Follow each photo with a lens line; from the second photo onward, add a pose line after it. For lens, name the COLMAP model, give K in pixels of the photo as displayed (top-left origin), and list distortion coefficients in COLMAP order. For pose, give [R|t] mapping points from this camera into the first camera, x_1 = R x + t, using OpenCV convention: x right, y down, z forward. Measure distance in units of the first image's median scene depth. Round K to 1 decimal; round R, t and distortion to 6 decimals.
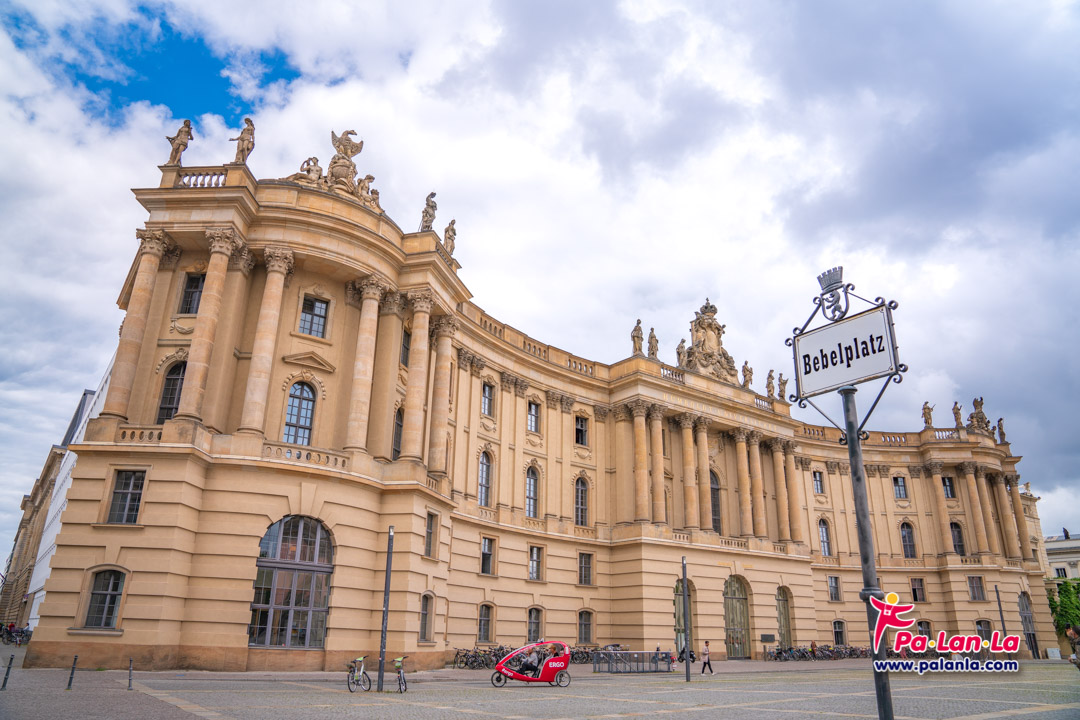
lens RADIAL K [[745.8, 0, 572.3], [0, 745.8, 360.3], [0, 0, 1]] dist [-0.129245, 0.112025]
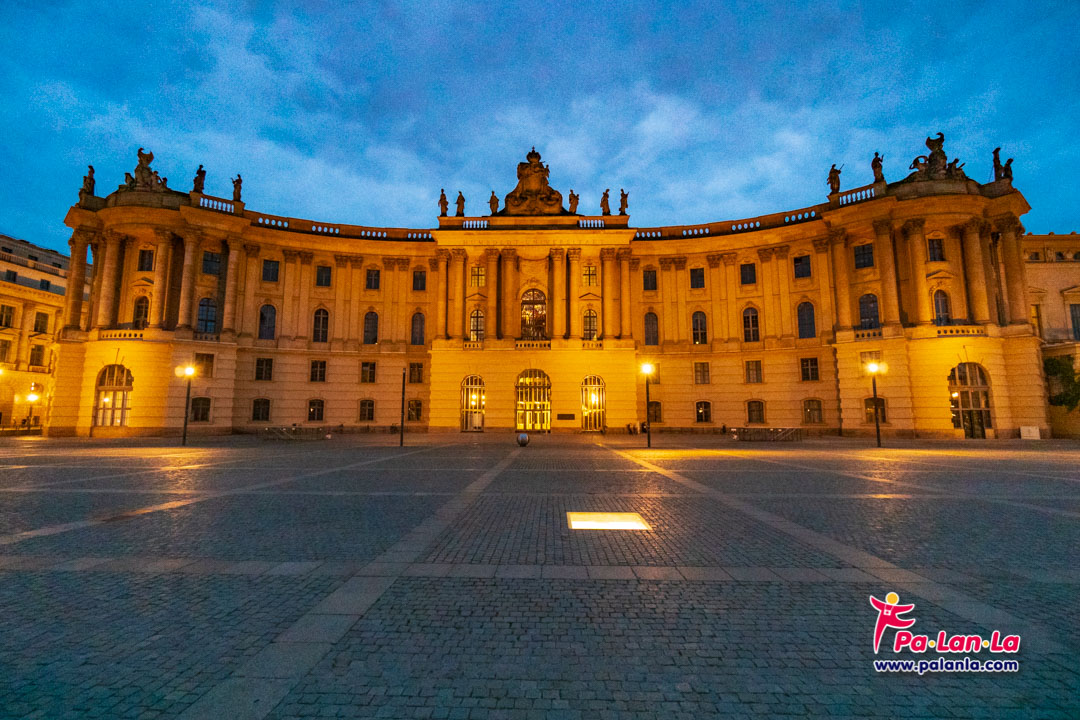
lens RADIAL K [[427.4, 0, 540.0], [0, 427.4, 360.0], [0, 0, 1]] dist [-0.001518, -0.000098]
pose [[0.782127, -0.083522, -0.617497, 0.824388], [0.234336, 0.957655, 0.167281, 0.185863], [0.577377, -0.275537, 0.768580, 0.536001]]
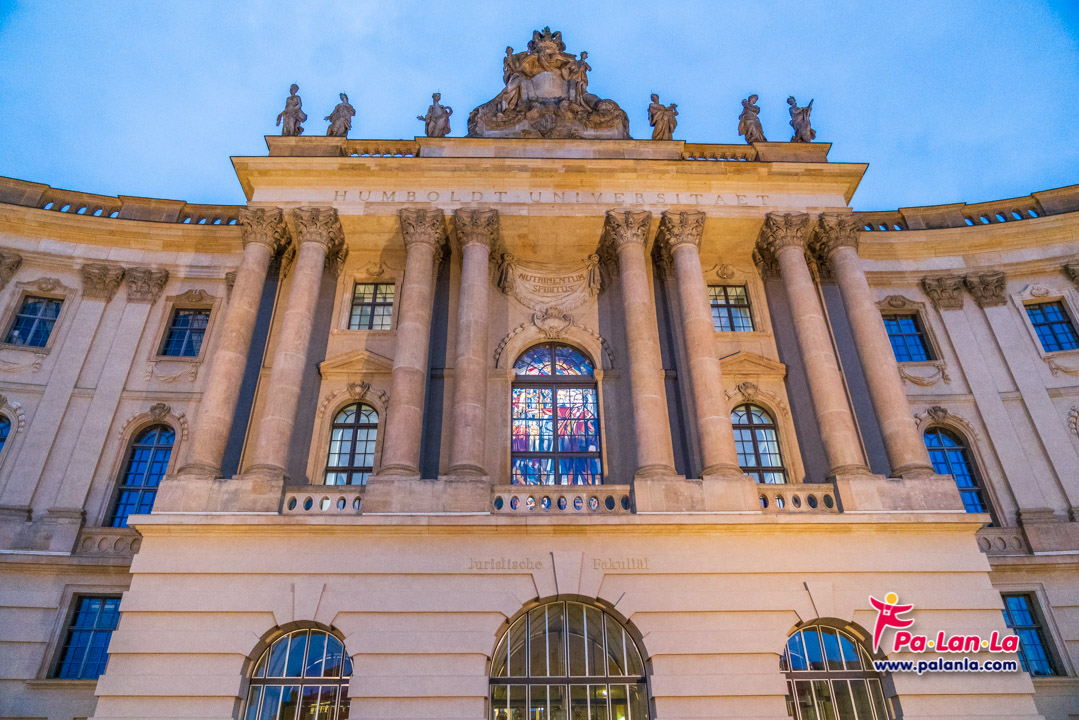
lens RADIAL K [[740.7, 0, 532.6], [0, 740.7, 360.2], [0, 0, 1]] dist [-0.052868, 0.043390]
pose [[0.798622, -0.347334, -0.491489, 0.465334], [0.234819, 0.931761, -0.276915, 0.337270], [0.554132, 0.105739, 0.825686, 0.888638]]
